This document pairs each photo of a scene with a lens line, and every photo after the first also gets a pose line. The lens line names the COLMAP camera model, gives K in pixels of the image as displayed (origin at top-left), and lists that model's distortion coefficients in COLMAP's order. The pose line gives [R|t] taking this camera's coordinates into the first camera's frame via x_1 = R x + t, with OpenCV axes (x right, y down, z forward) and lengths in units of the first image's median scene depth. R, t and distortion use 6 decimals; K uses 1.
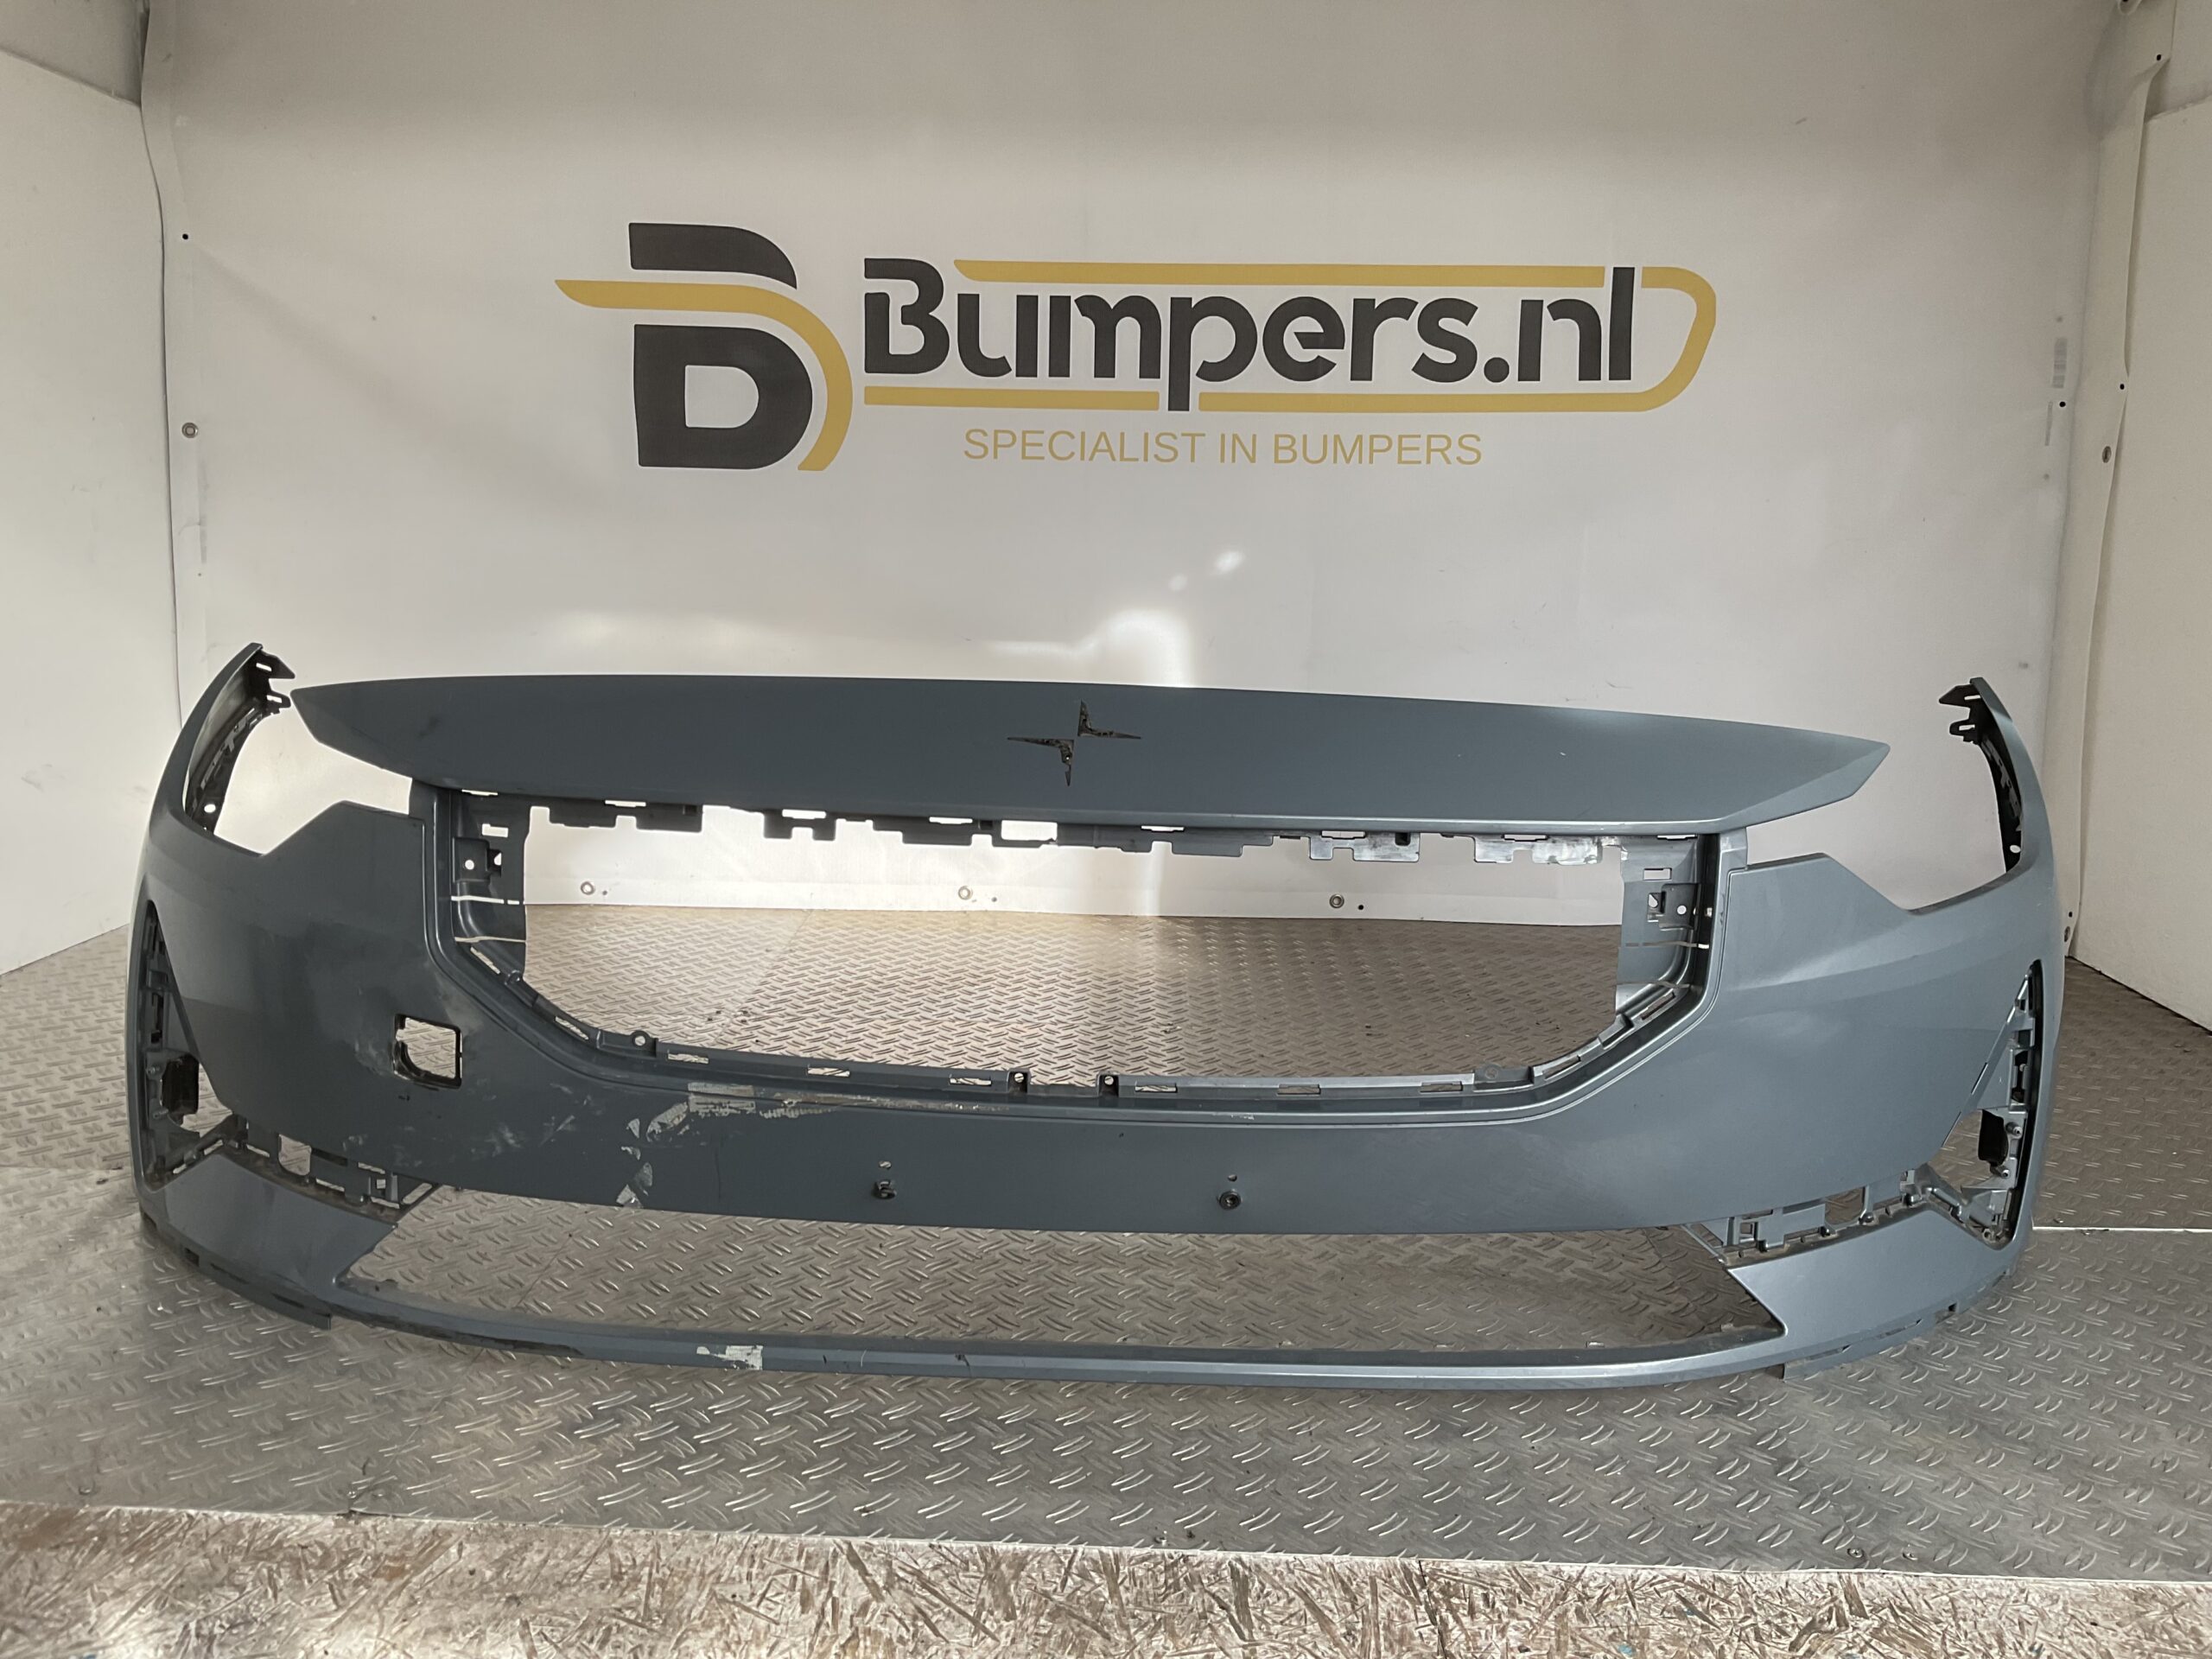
lens RADIAL K [[1800.5, 0, 1106.0], [0, 1800.5, 829.5], [0, 0, 1]] dist [0.002237, -0.013476]
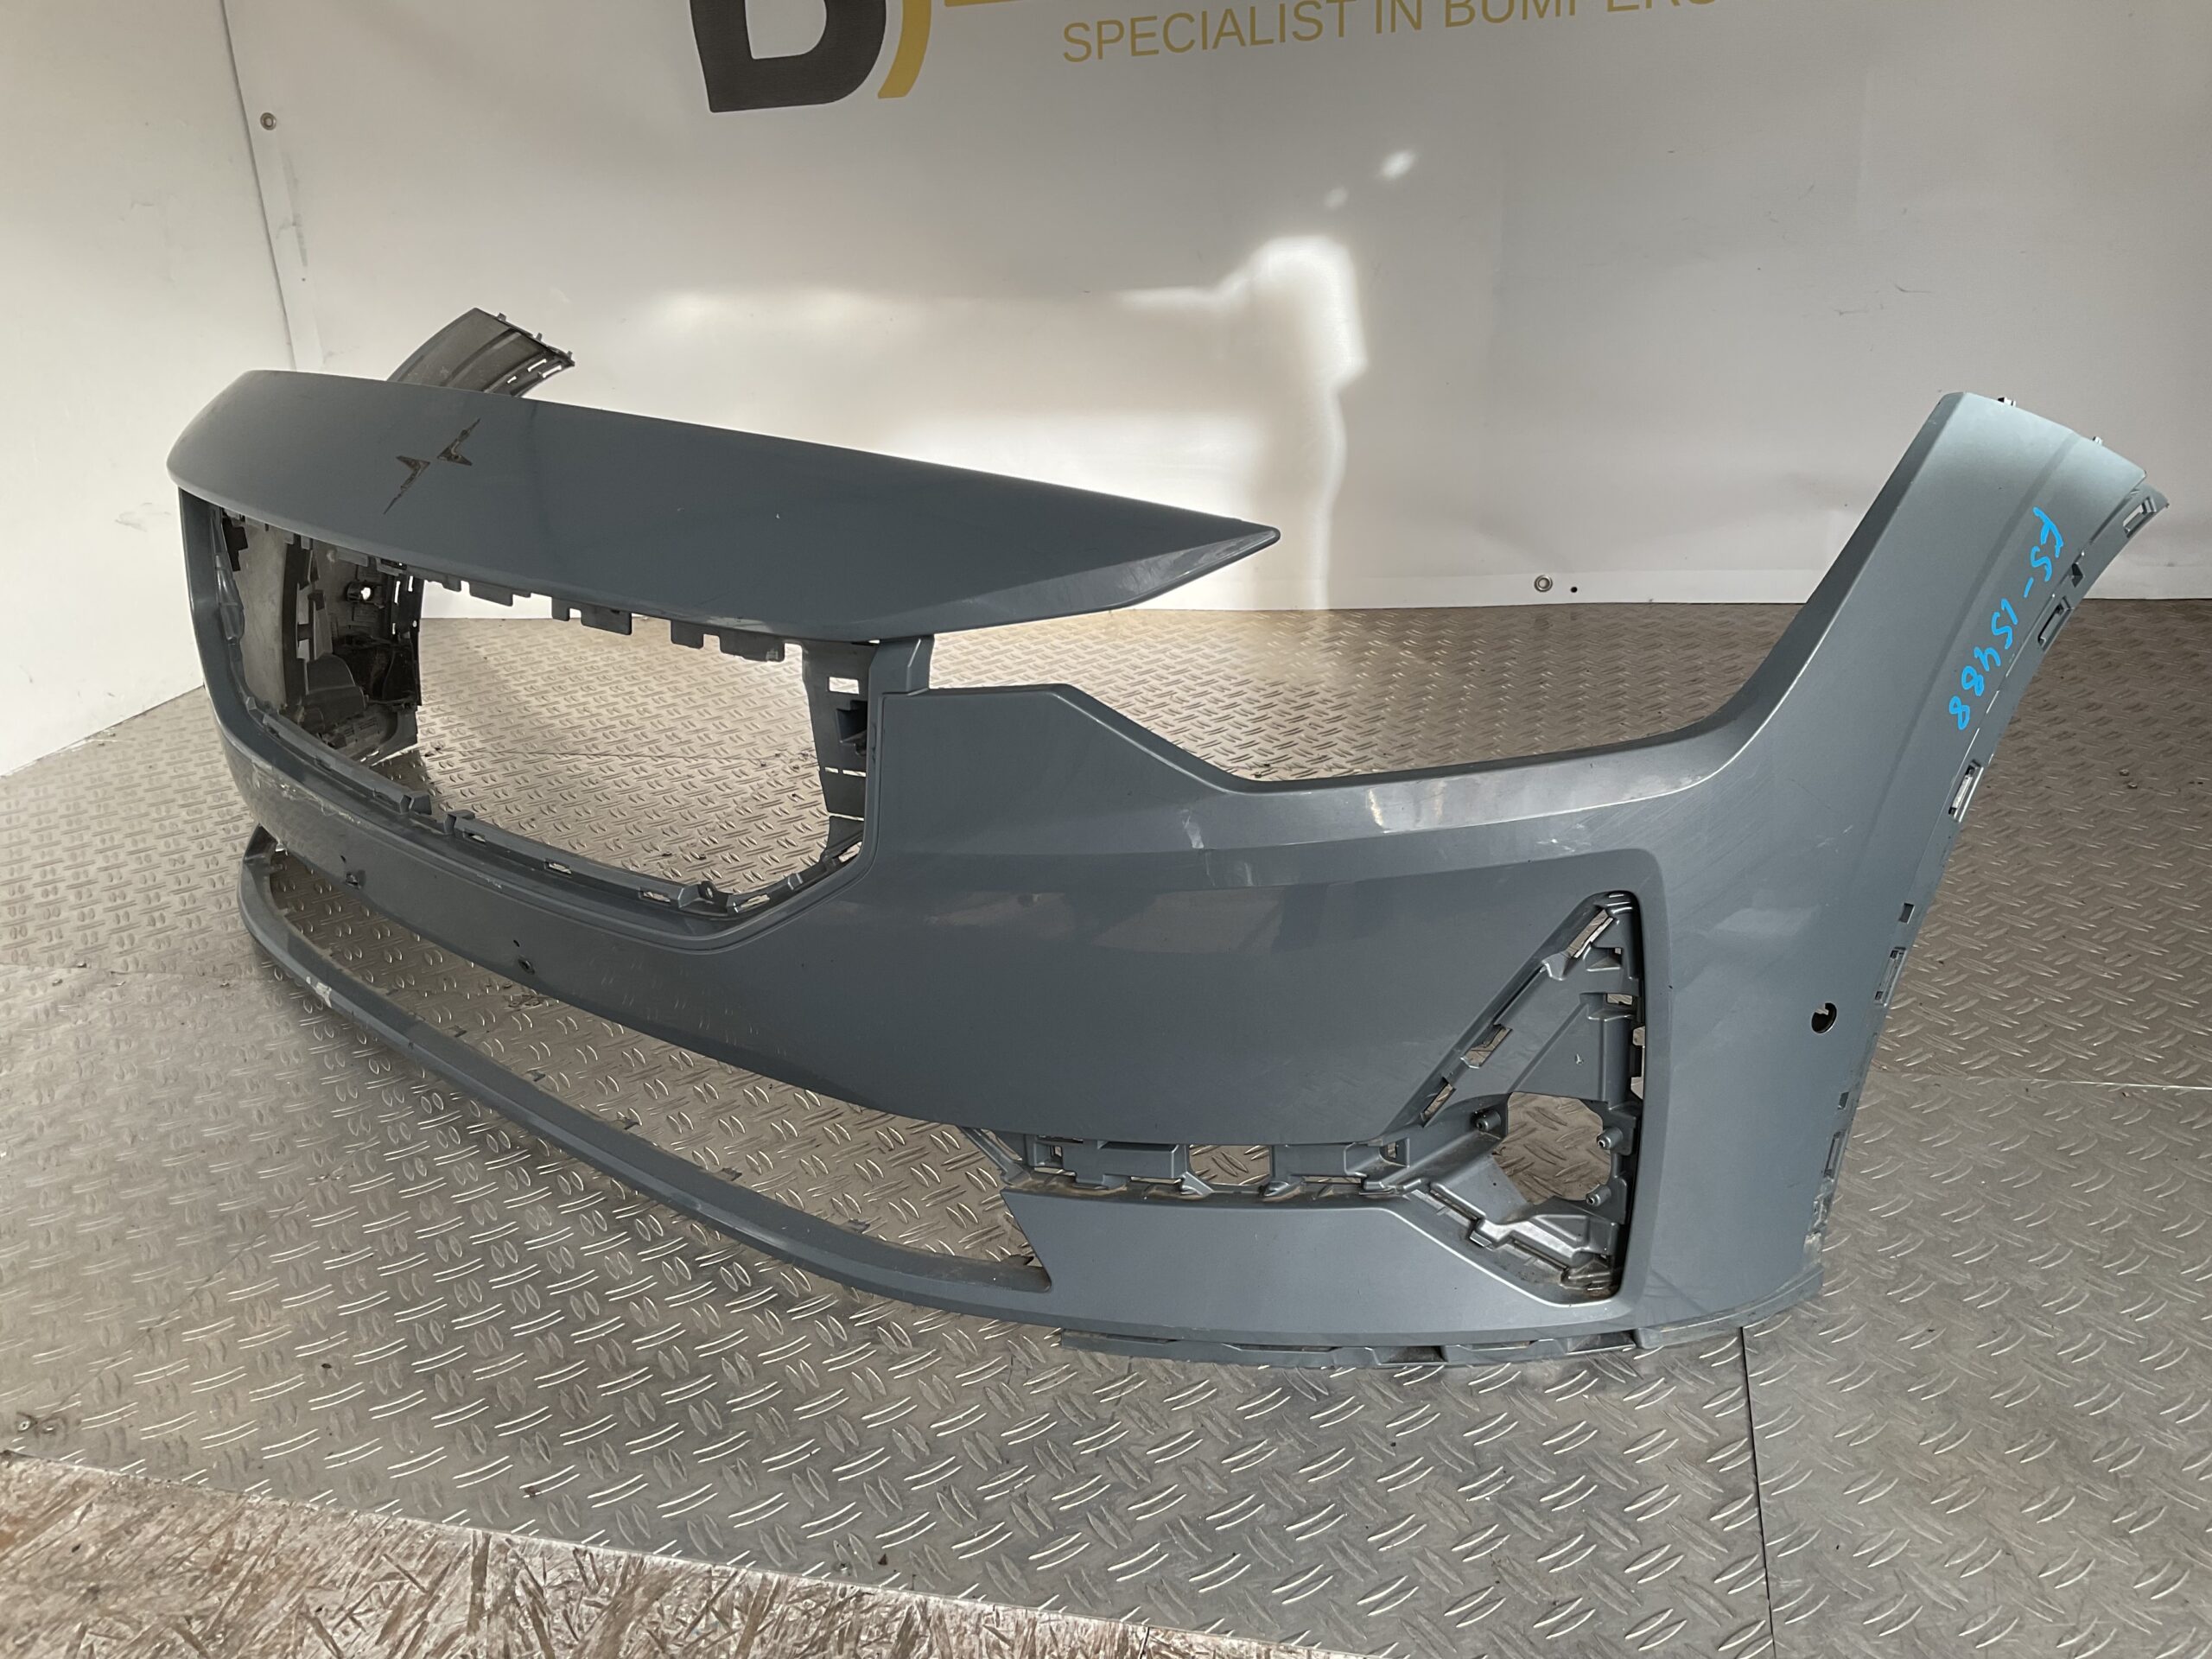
lens RADIAL K [[1874.8, 0, 1106.0], [0, 1874.8, 829.5], [0, 0, 1]] dist [-0.012135, -0.016848]
pose [[0.973872, -0.016148, -0.226524, 0.316912], [0.060322, 0.980031, 0.189473, -0.060387], [0.218941, -0.198187, 0.955399, 0.305388]]
